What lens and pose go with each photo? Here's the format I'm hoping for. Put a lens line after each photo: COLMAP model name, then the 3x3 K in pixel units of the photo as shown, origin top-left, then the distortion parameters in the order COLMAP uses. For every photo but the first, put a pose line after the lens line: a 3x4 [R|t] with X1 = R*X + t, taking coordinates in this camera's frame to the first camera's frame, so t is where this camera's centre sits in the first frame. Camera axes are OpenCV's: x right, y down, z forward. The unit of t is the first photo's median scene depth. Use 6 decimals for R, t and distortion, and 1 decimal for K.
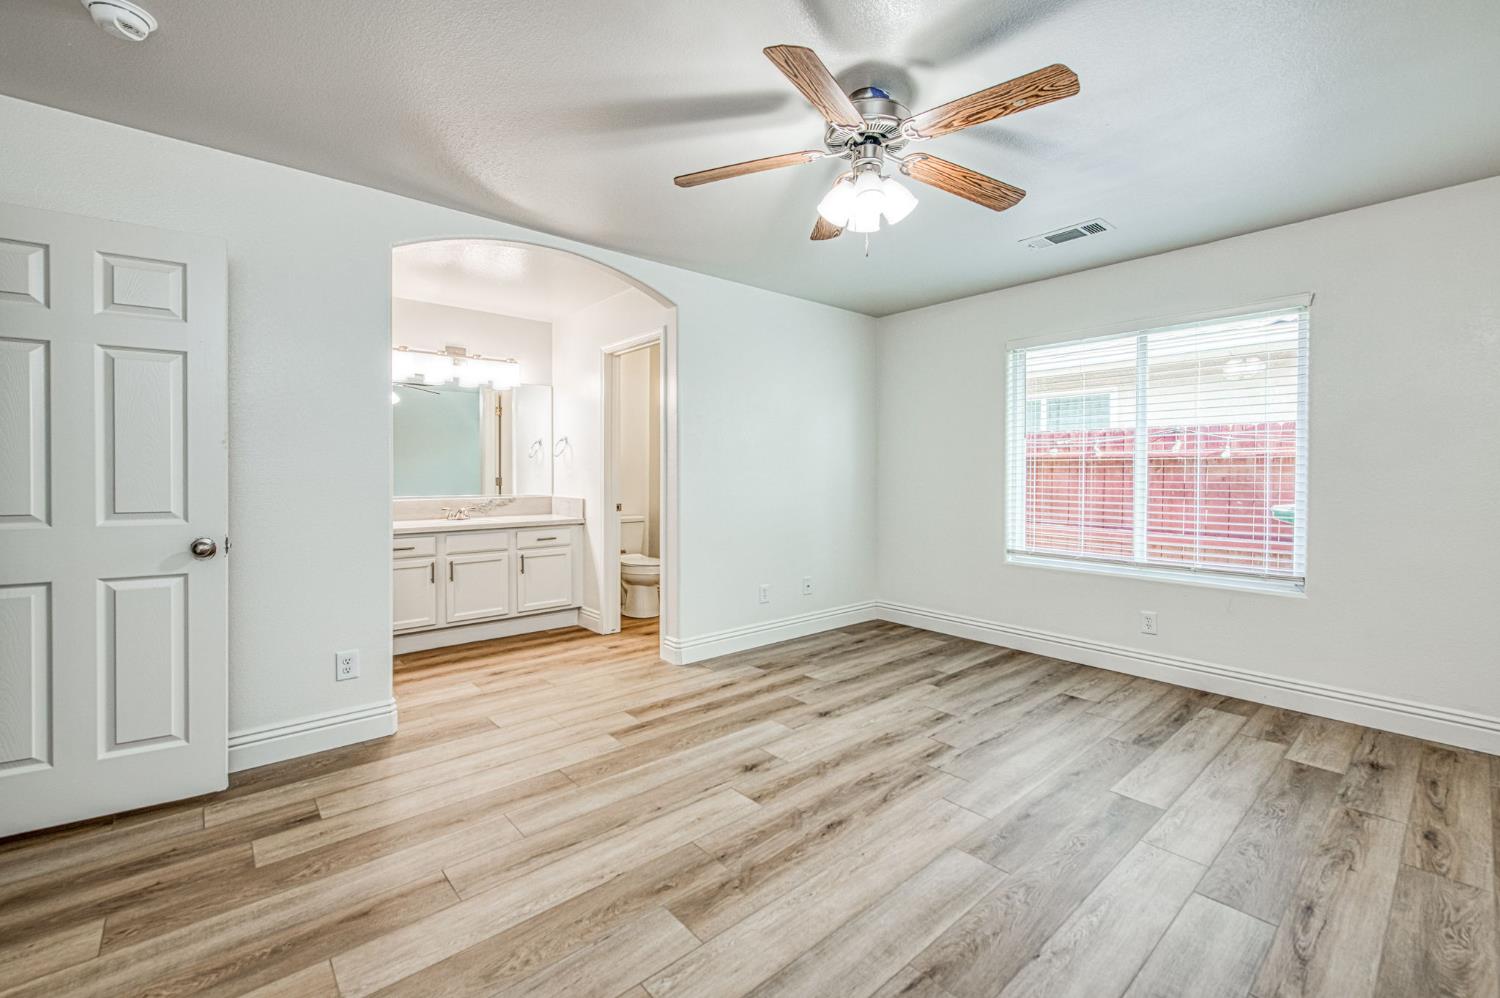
lens RADIAL K [[632.7, 0, 759.6], [0, 632.7, 487.2], [0, 0, 1]] dist [-0.000430, -0.000389]
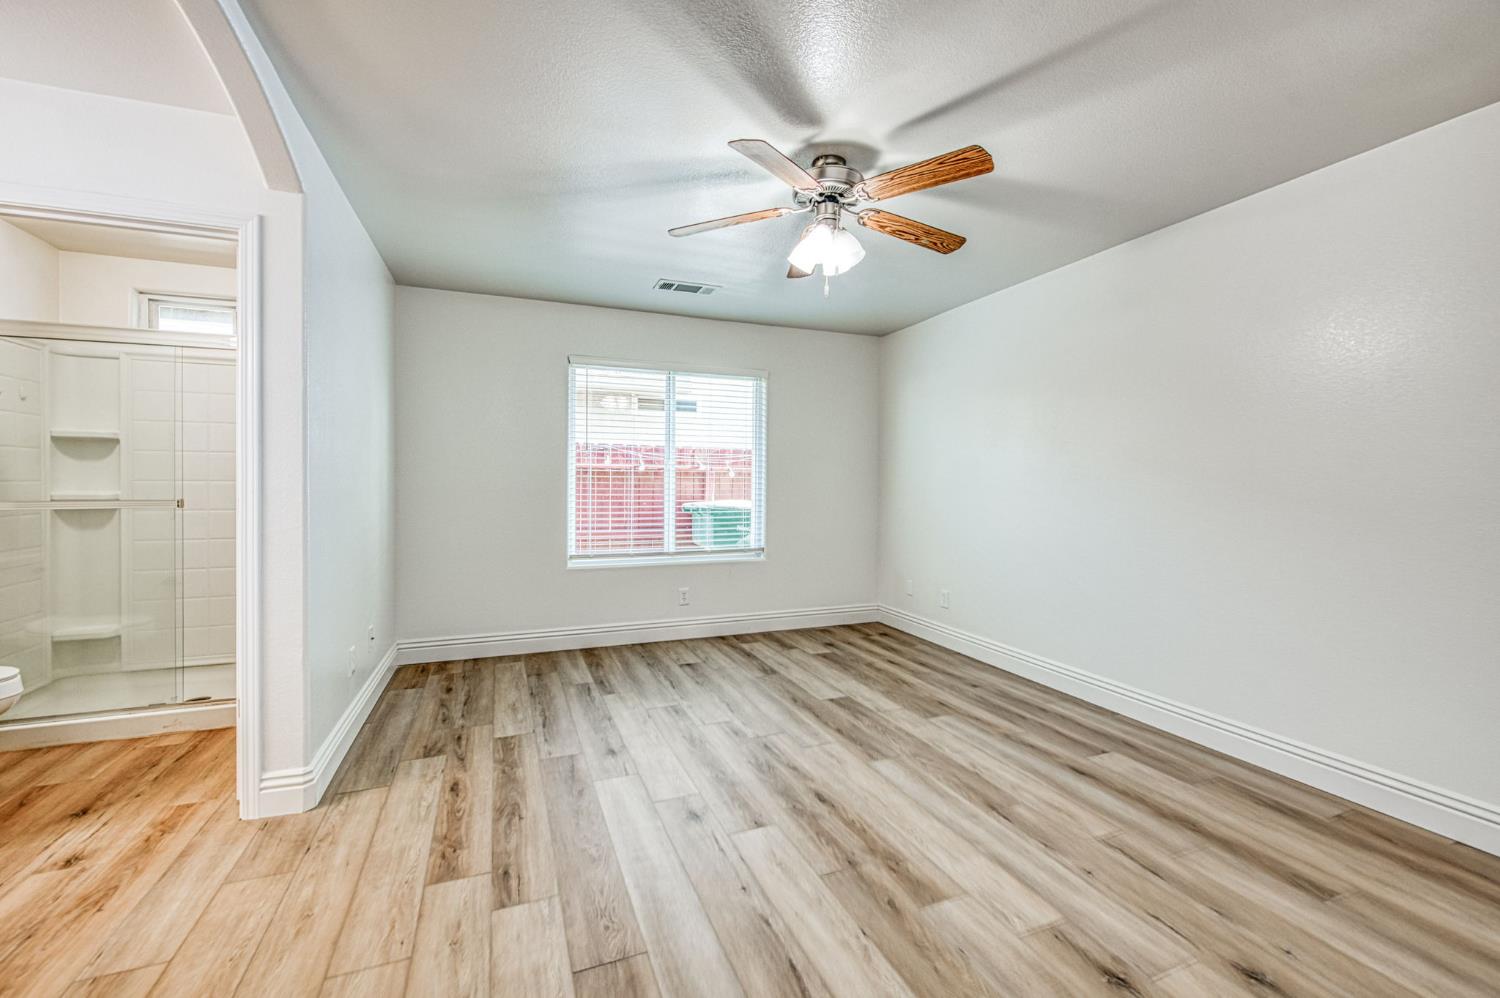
lens RADIAL K [[632.7, 0, 752.9], [0, 632.7, 496.0], [0, 0, 1]] dist [-0.000430, -0.000389]
pose [[0.316540, -0.019238, 0.948384, -0.631789], [0.016171, 0.999758, 0.014883, -0.012439], [-0.948441, 0.010625, 0.316775, 0.490352]]
